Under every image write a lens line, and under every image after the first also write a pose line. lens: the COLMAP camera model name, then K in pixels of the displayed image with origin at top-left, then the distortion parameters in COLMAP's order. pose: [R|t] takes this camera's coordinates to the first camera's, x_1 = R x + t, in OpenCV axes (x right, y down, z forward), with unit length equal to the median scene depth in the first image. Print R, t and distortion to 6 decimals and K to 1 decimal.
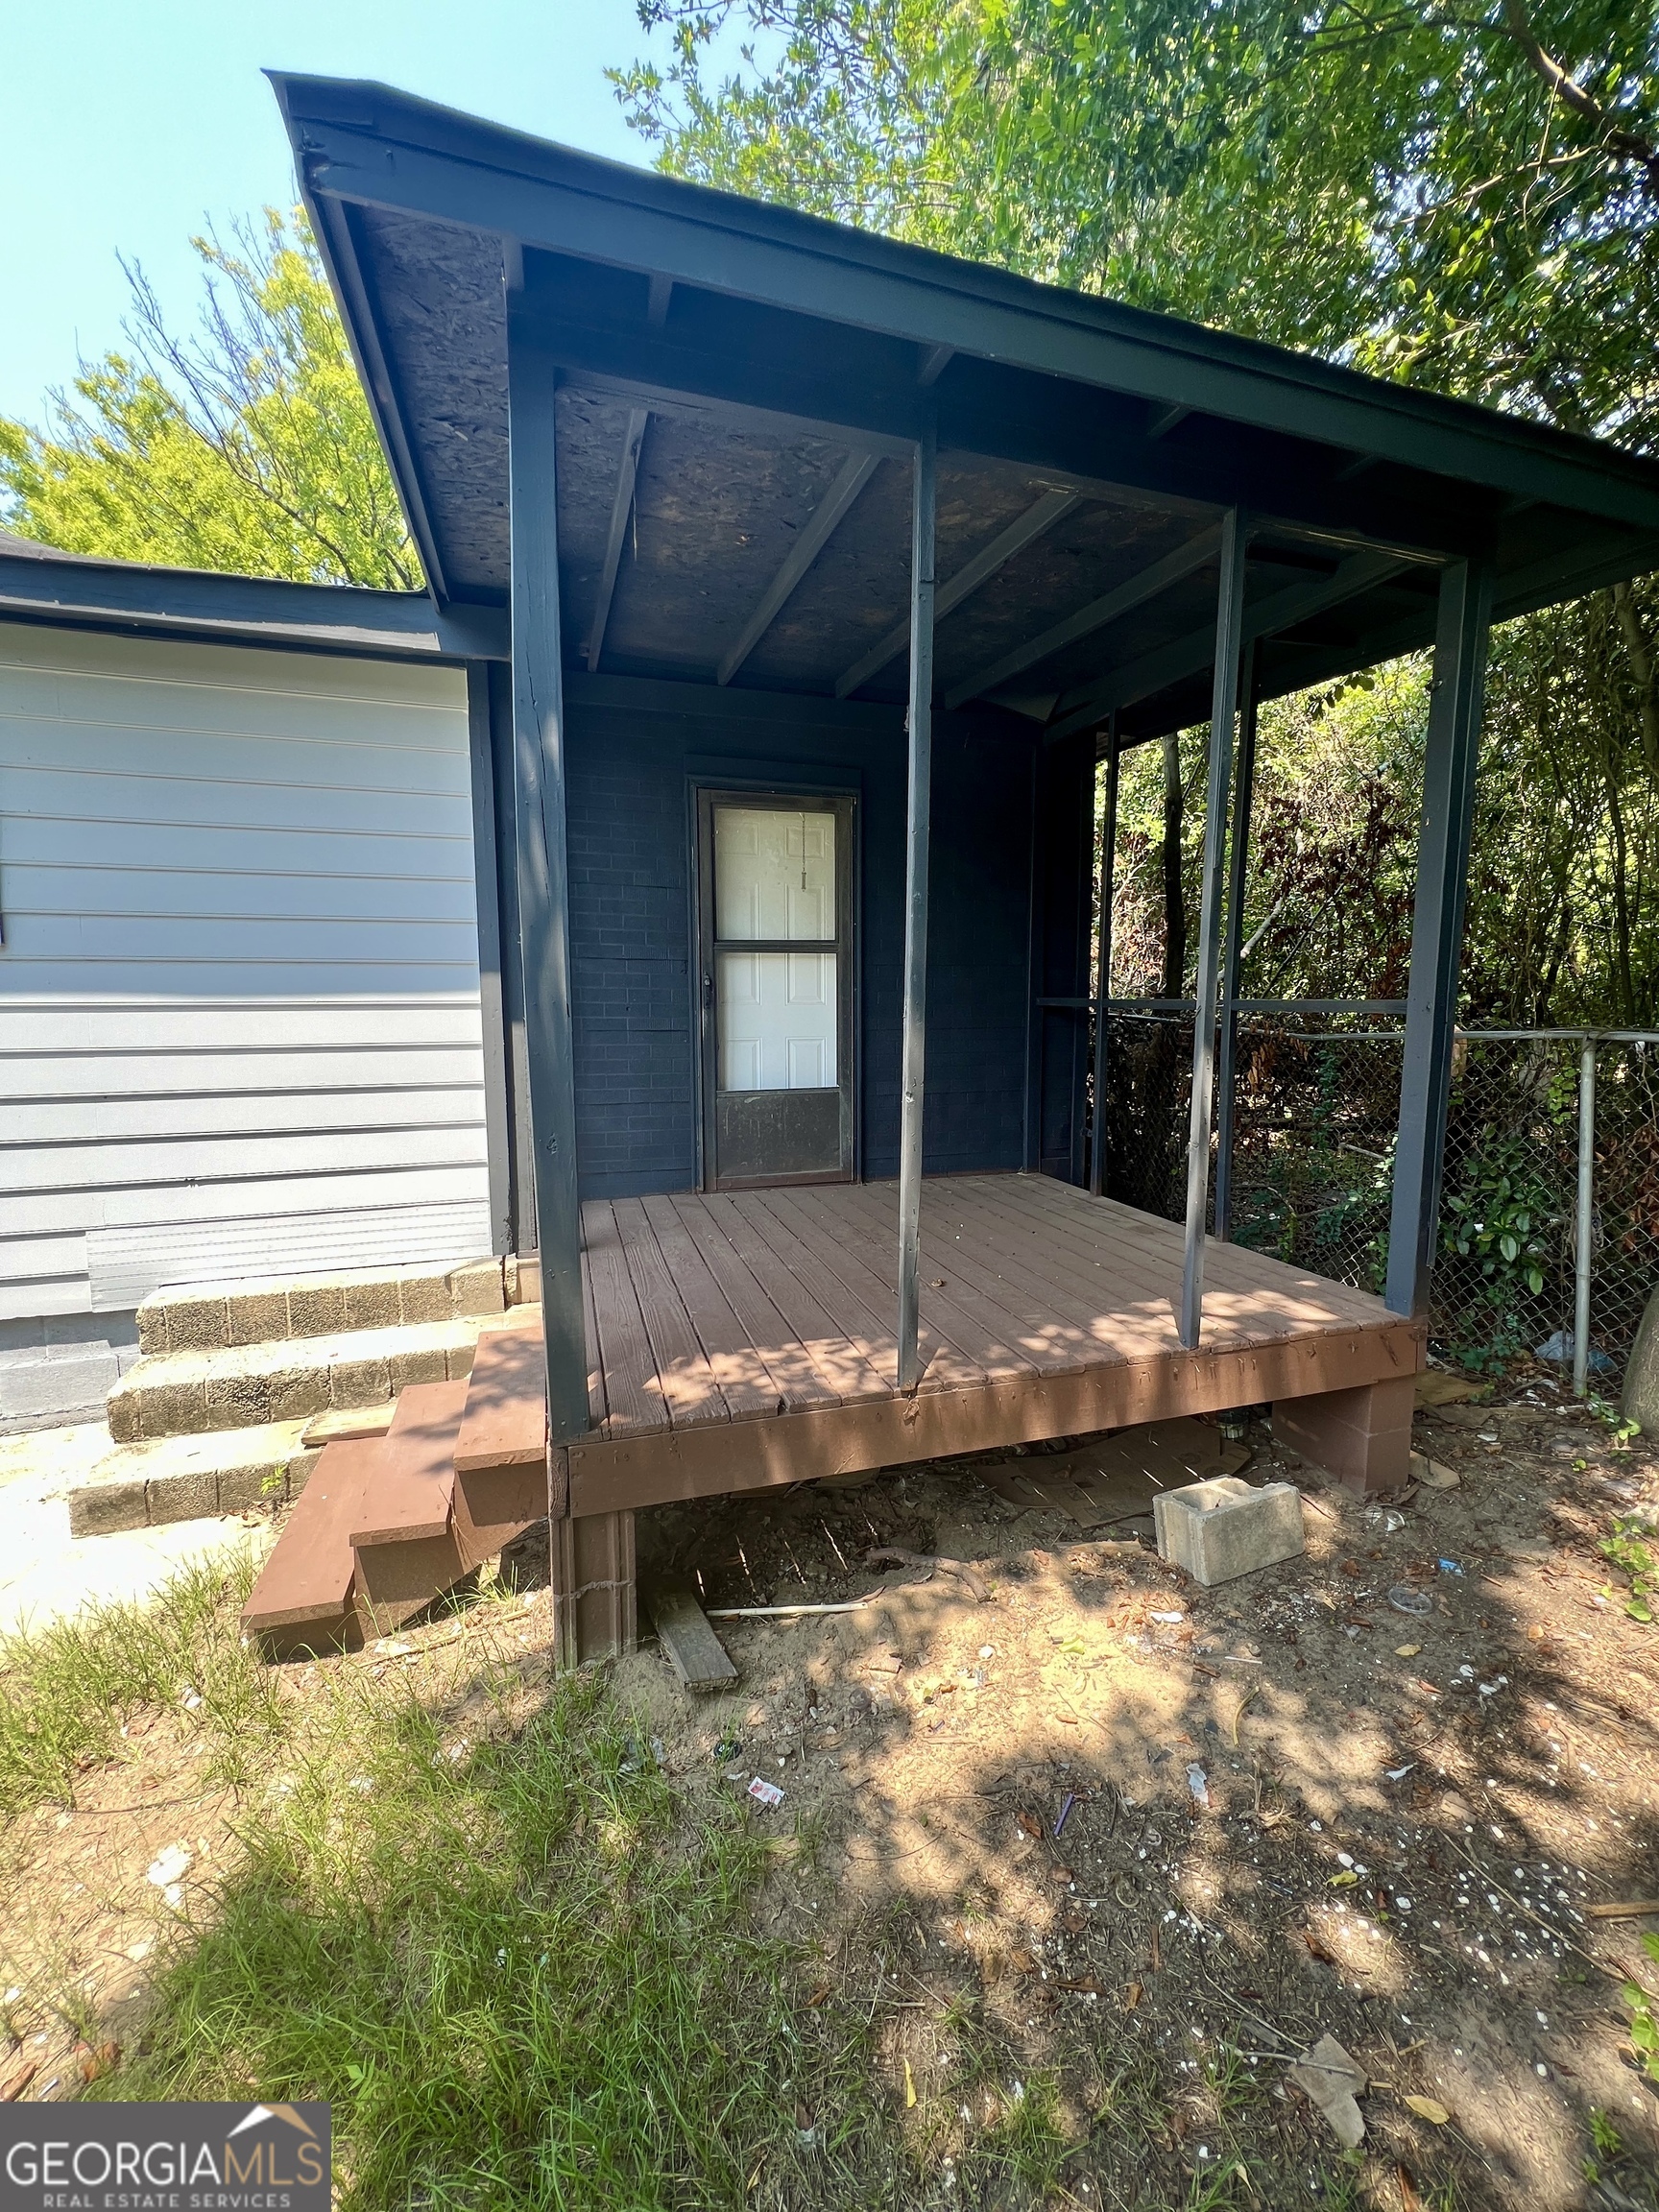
lens RADIAL K [[883.2, 0, 836.8], [0, 883.2, 1092.8], [0, 0, 1]] dist [-0.002254, 0.001324]
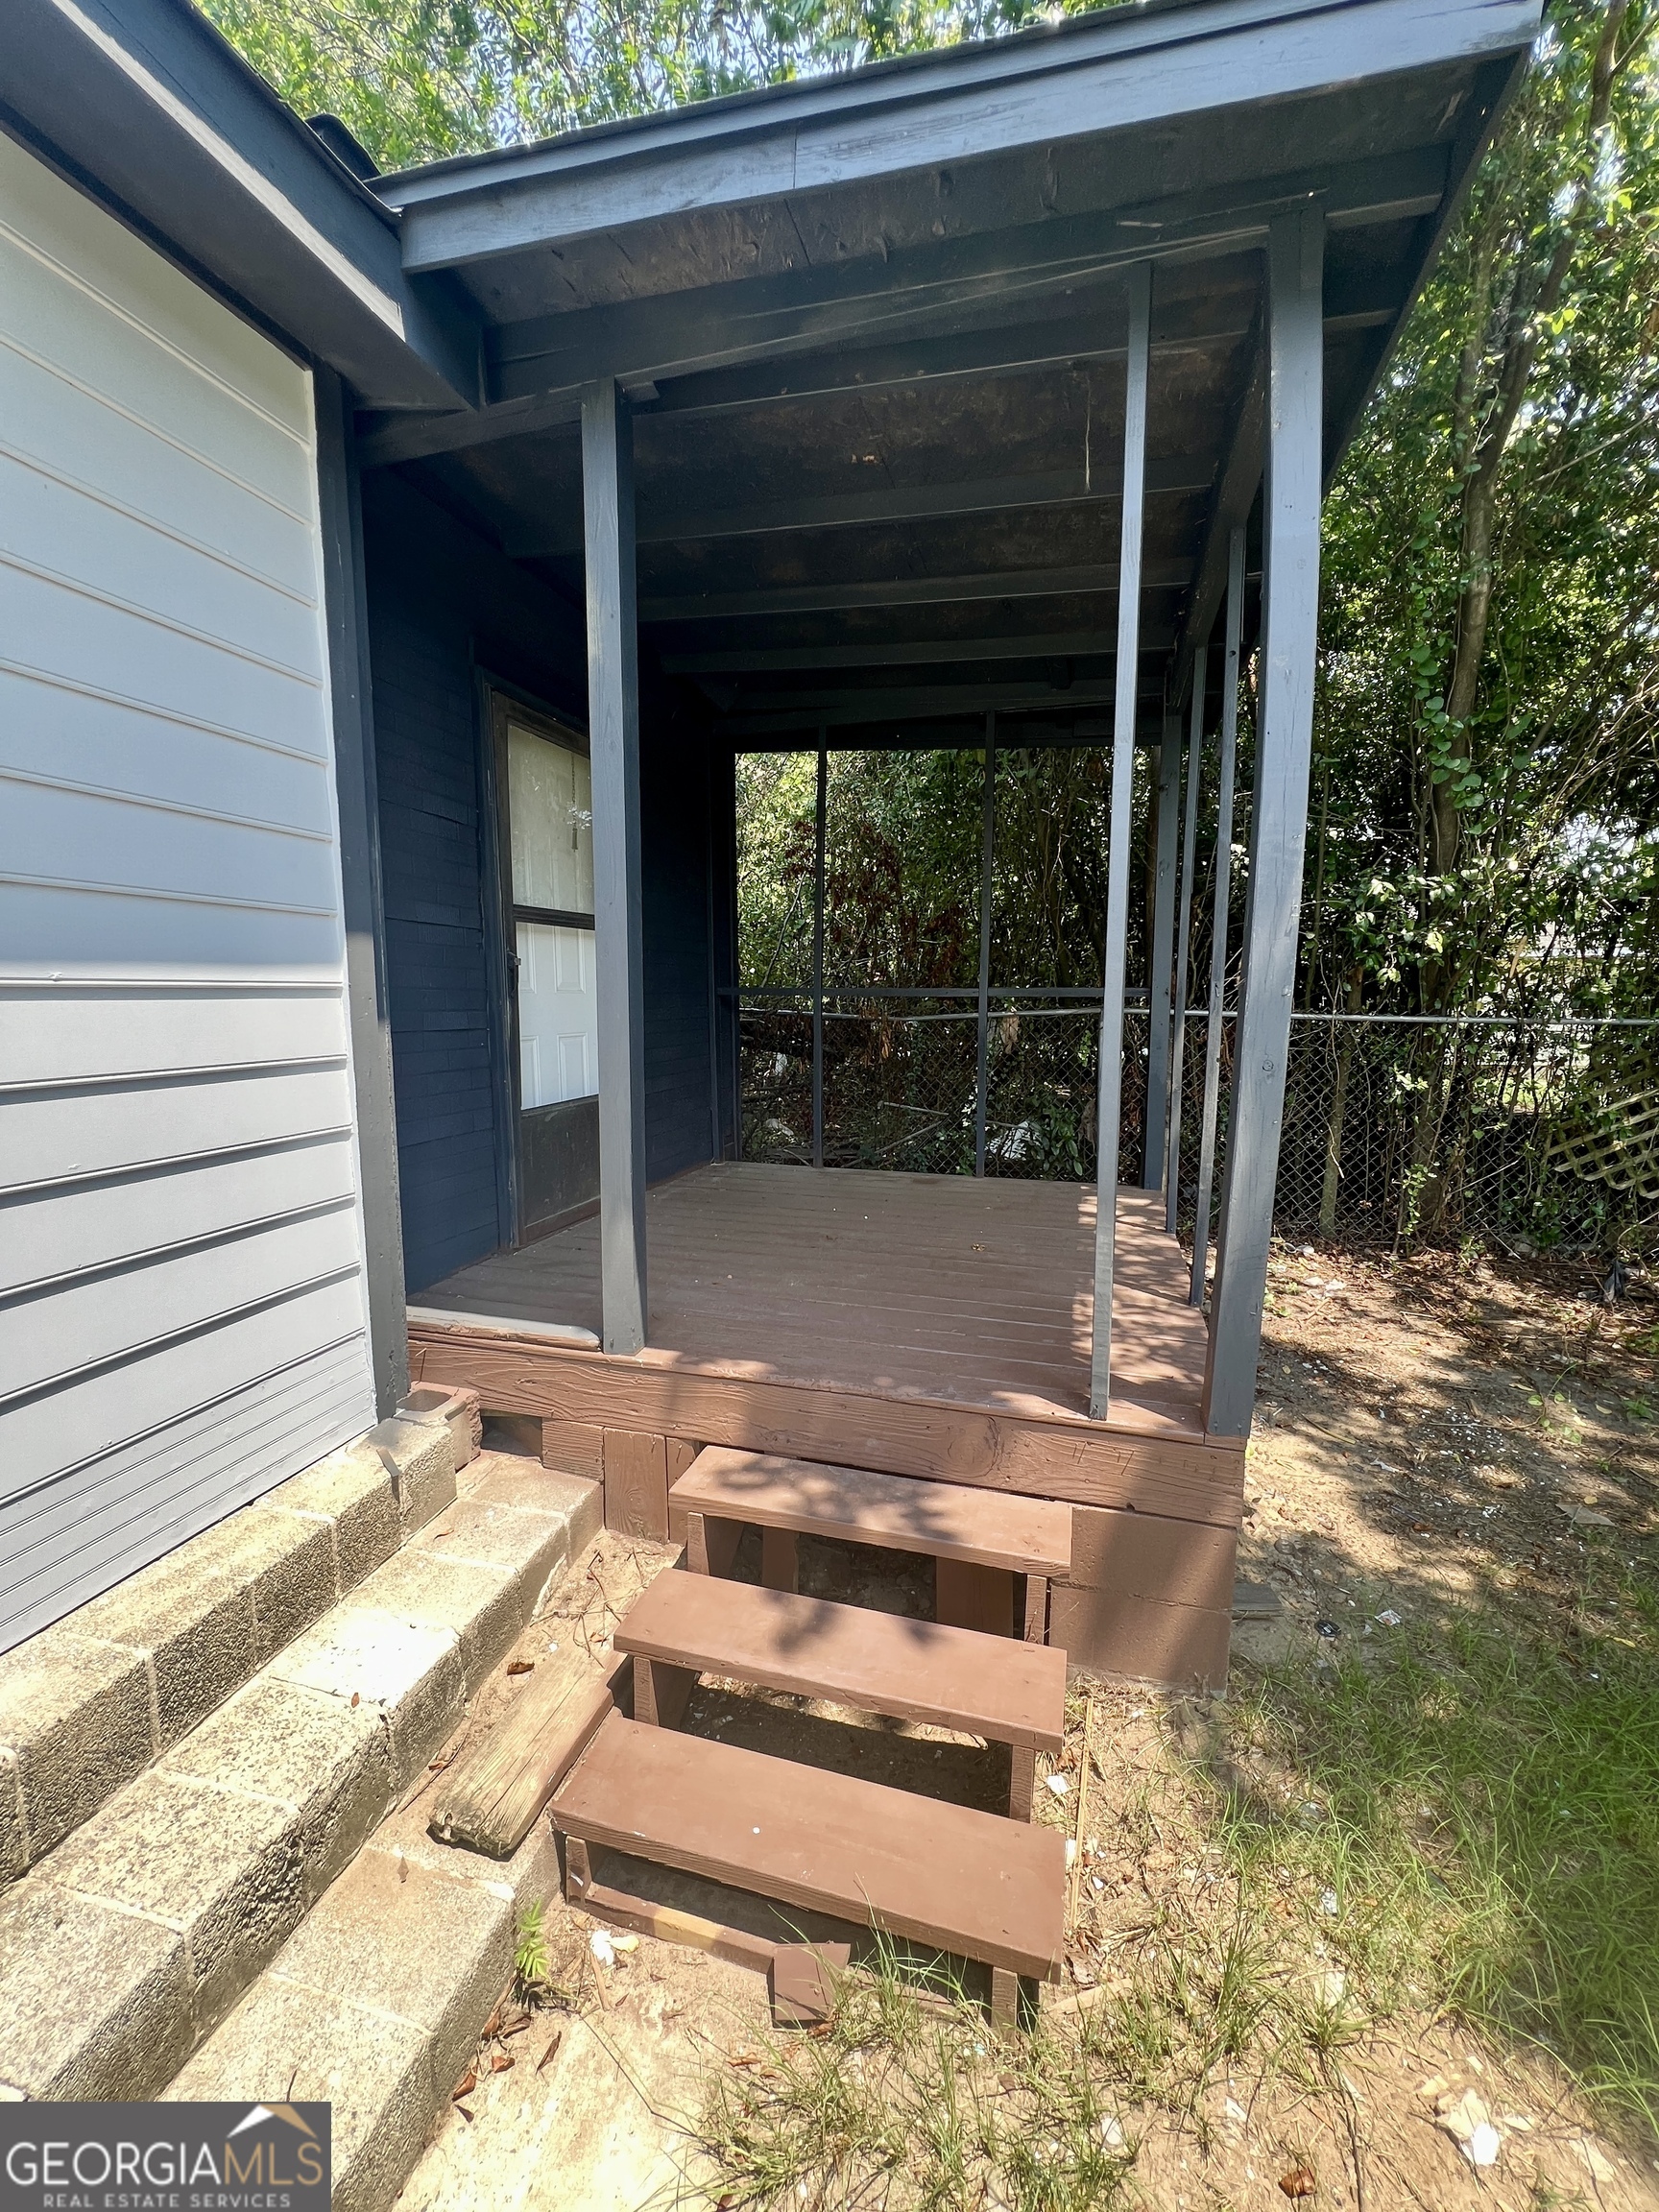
lens RADIAL K [[883.2, 0, 838.6], [0, 883.2, 1092.1], [0, 0, 1]] dist [-0.002254, 0.001324]
pose [[0.562716, -0.090398, 0.821693, -1.092120], [0.089373, 0.994829, 0.048240, -0.052704], [-0.821805, 0.046292, 0.567886, 0.668200]]
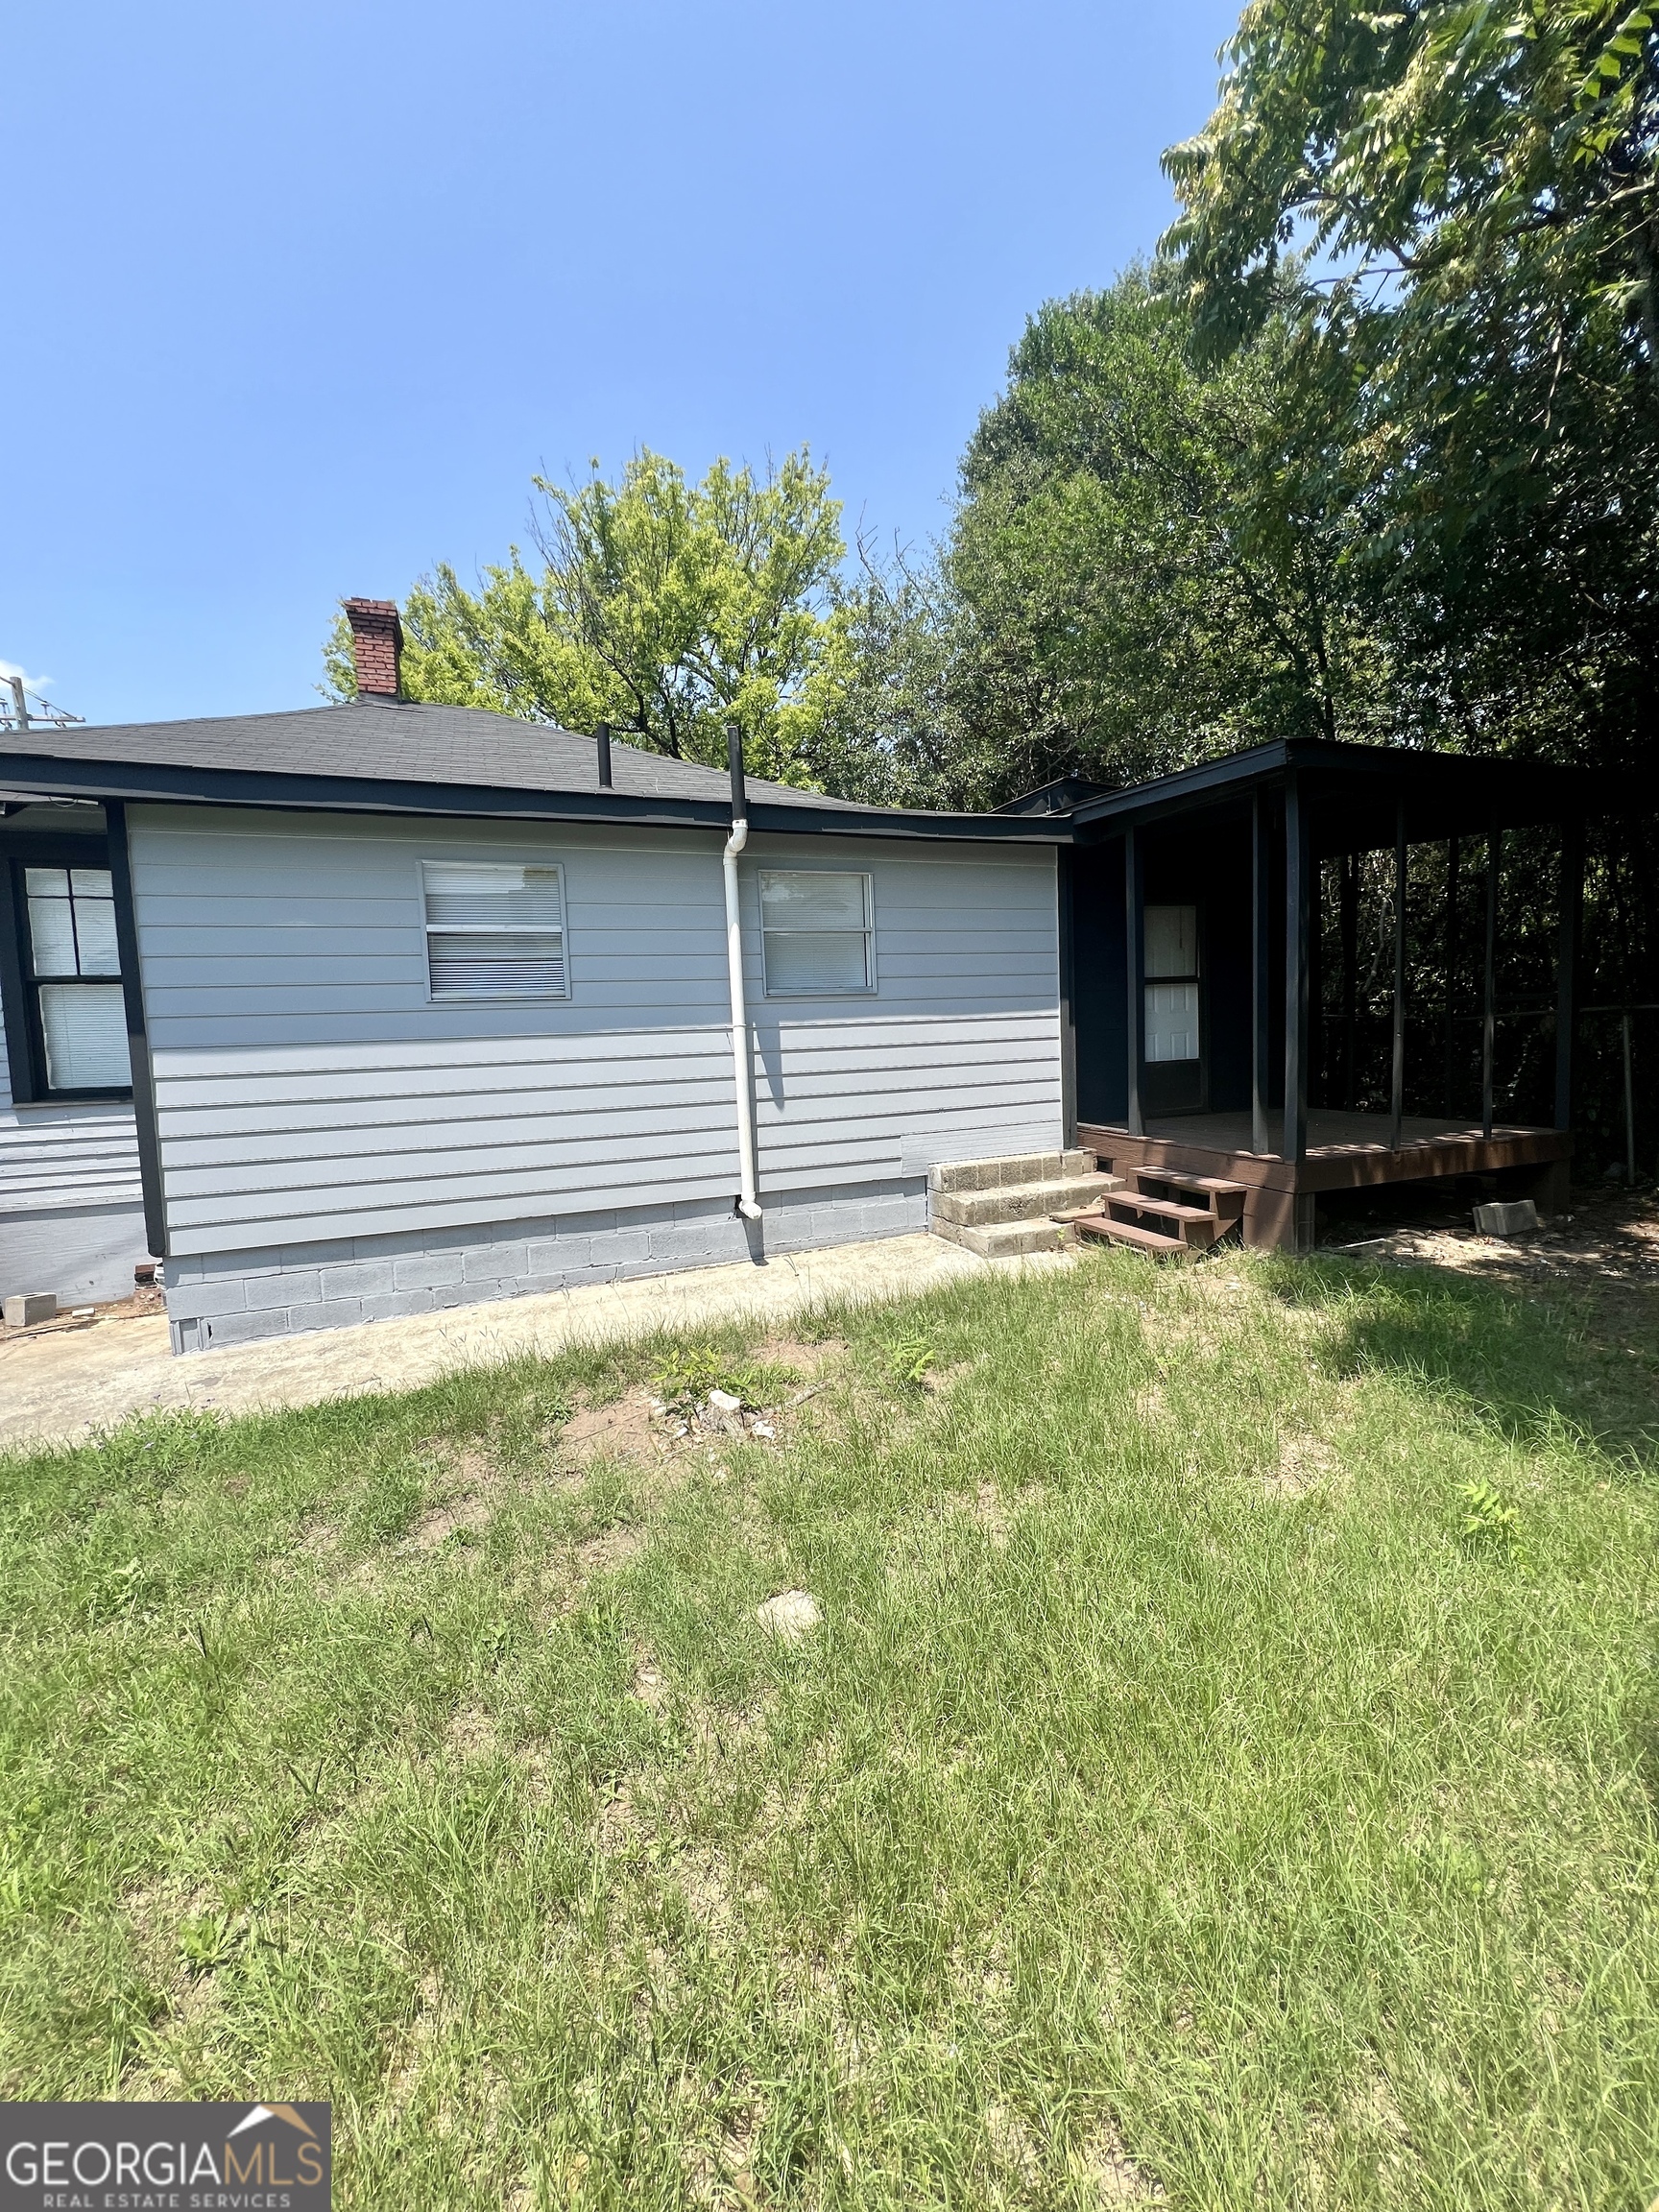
lens RADIAL K [[883.2, 0, 835.4], [0, 883.2, 1101.0], [0, 0, 1]] dist [-0.002254, 0.001324]
pose [[0.998150, -0.040802, 0.045078, -1.542377], [0.042169, 0.998666, -0.029799, 0.187682], [-0.043802, 0.031645, 0.998539, -1.380758]]
